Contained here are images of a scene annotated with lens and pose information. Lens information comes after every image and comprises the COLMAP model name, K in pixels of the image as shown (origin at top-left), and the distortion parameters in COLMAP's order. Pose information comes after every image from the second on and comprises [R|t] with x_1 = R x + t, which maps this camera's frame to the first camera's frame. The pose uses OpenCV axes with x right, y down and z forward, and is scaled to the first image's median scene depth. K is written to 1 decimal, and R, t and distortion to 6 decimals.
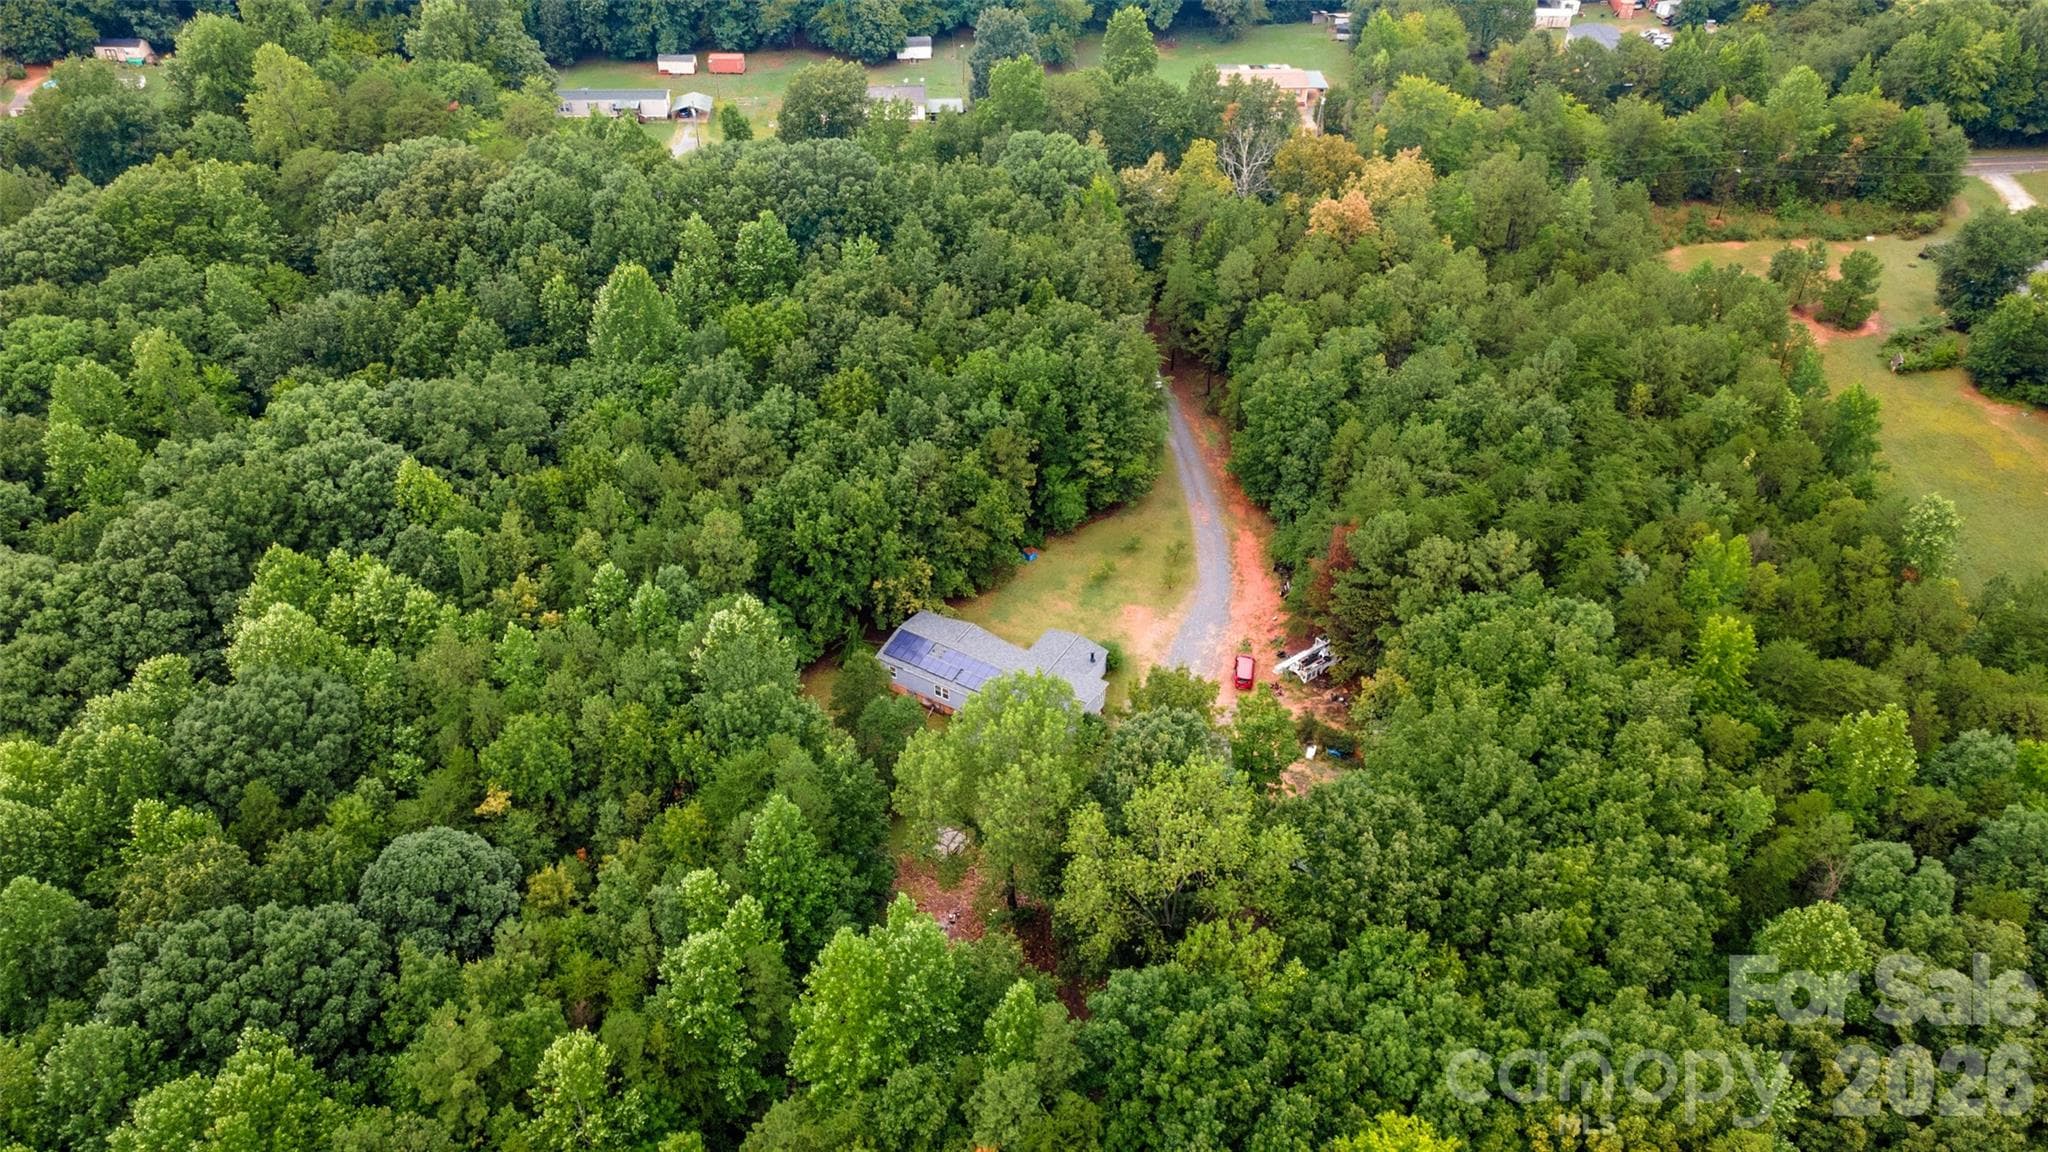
lens RADIAL K [[1488.9, 0, 1029.3], [0, 1488.9, 581.6], [0, 0, 1]] dist [0.024103, 0.026229]
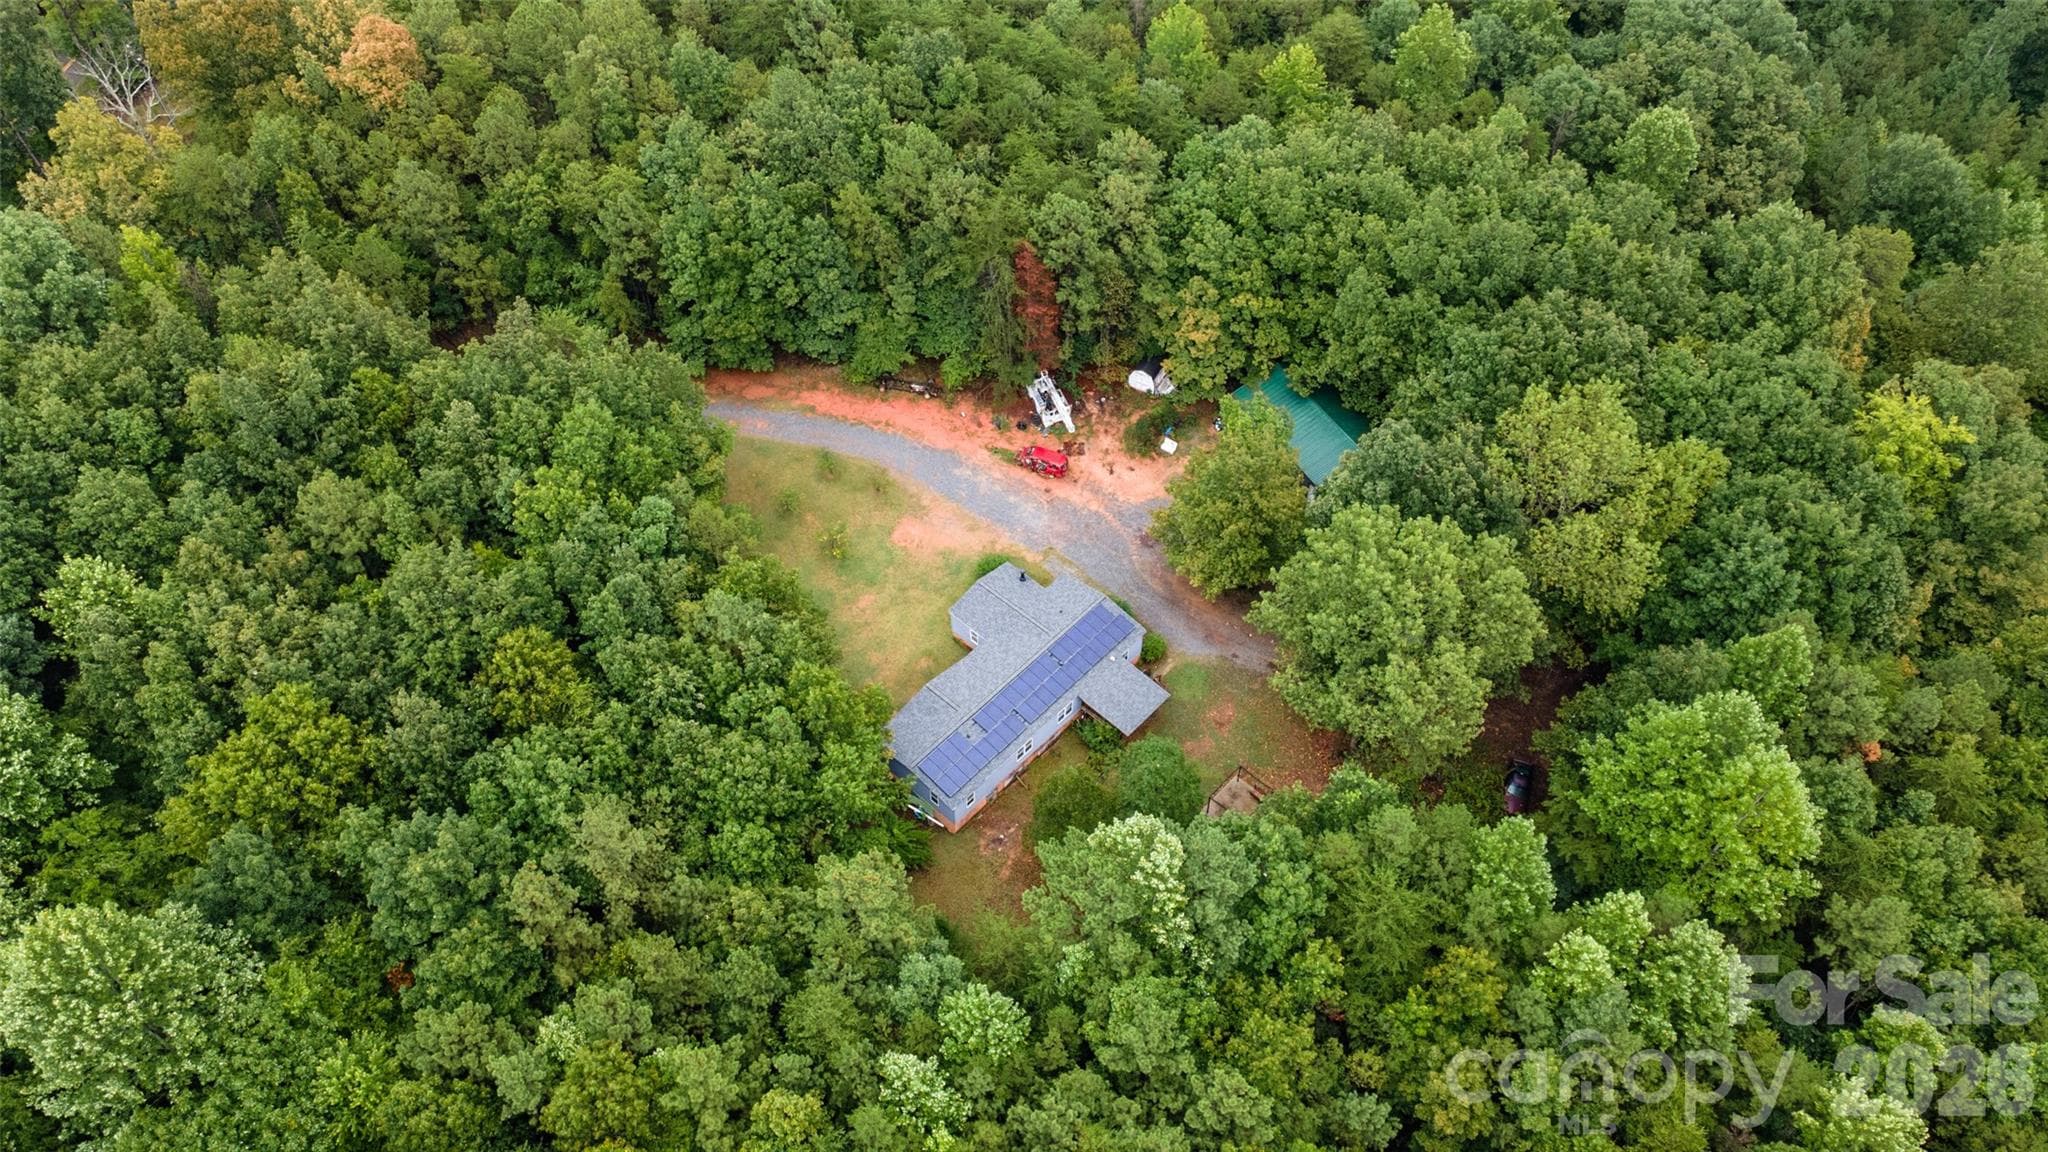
lens RADIAL K [[1488.9, 0, 1030.0], [0, 1488.9, 573.2], [0, 0, 1]] dist [0.024103, 0.026229]
pose [[0.208372, -0.763080, 0.611793, -0.440188], [0.599050, 0.594036, 0.536899, -0.373944], [-0.773124, 0.254620, 0.580903, 0.513277]]
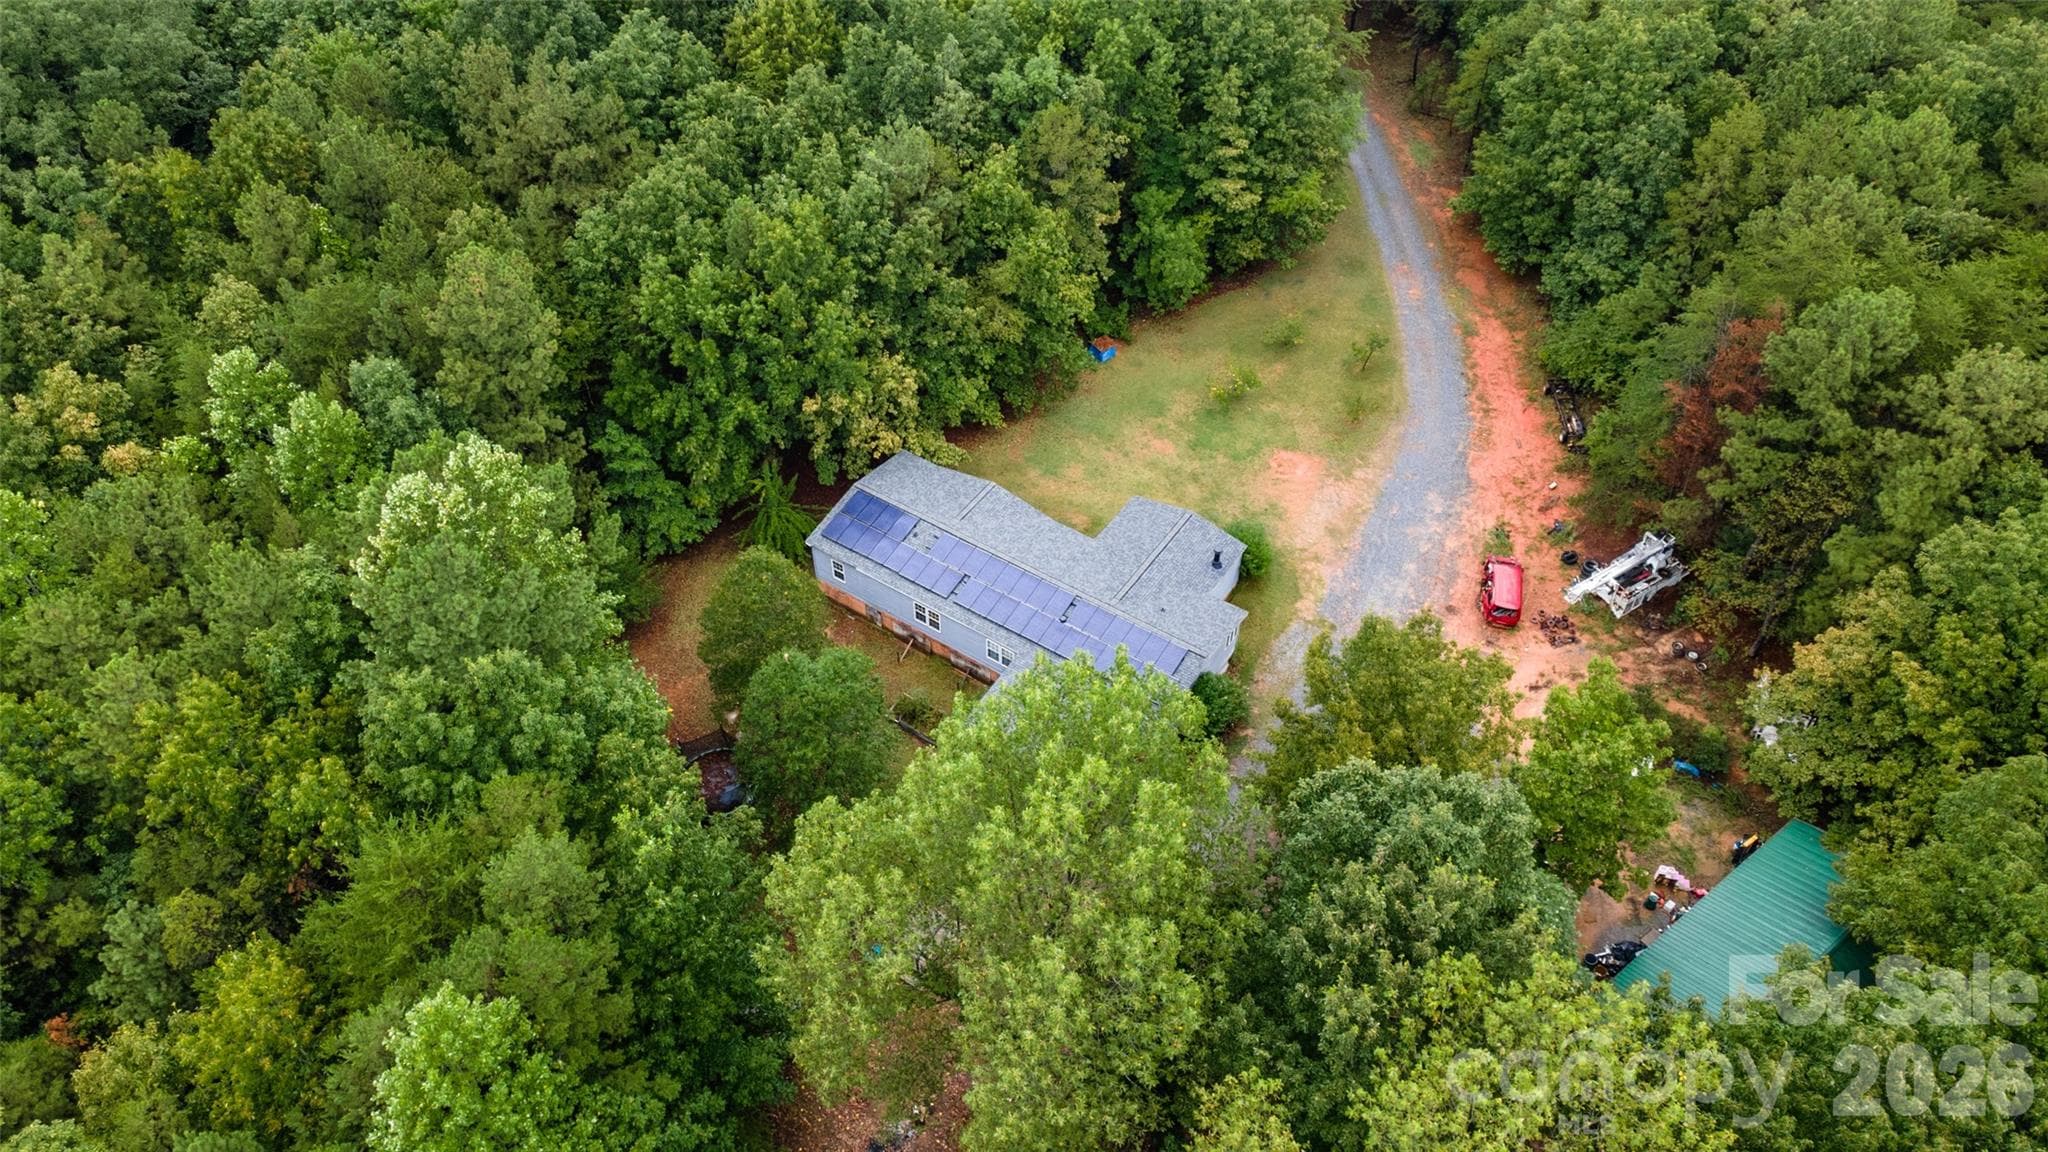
lens RADIAL K [[1488.9, 0, 1025.1], [0, 1488.9, 578.2], [0, 0, 1]] dist [0.024103, 0.026229]
pose [[0.998527, 0.038744, -0.037986, -0.004700], [-0.032515, 0.987735, 0.152718, -0.019761], [0.043437, -0.151258, 0.987540, 0.468505]]
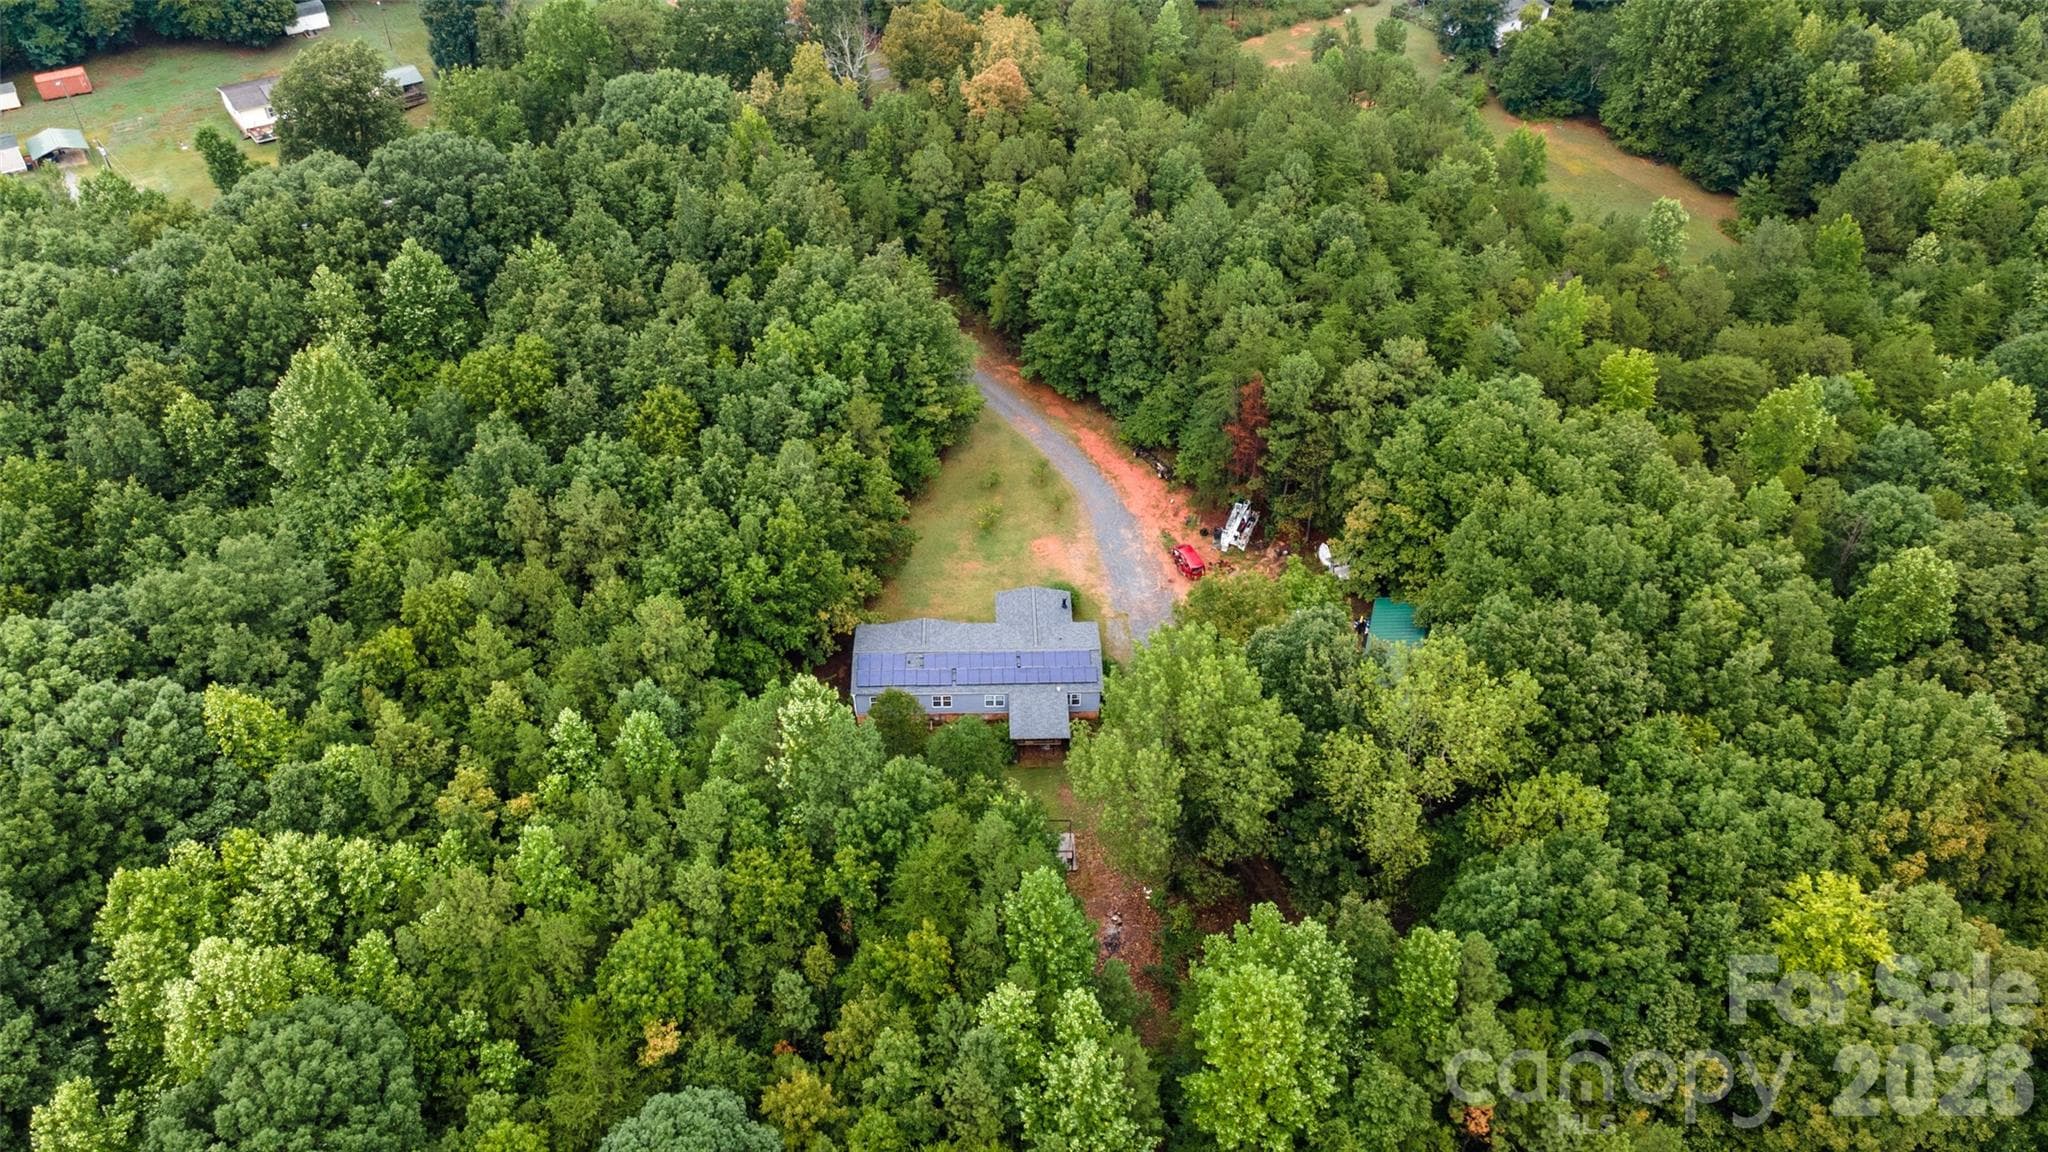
lens RADIAL K [[1488.9, 0, 1030.9], [0, 1488.9, 576.2], [0, 0, 1]] dist [0.024103, 0.026229]
pose [[0.844541, -0.354468, 0.401377, -0.331429], [0.329445, 0.934845, 0.132400, -0.091815], [-0.422157, 0.020414, 0.906293, 0.168678]]
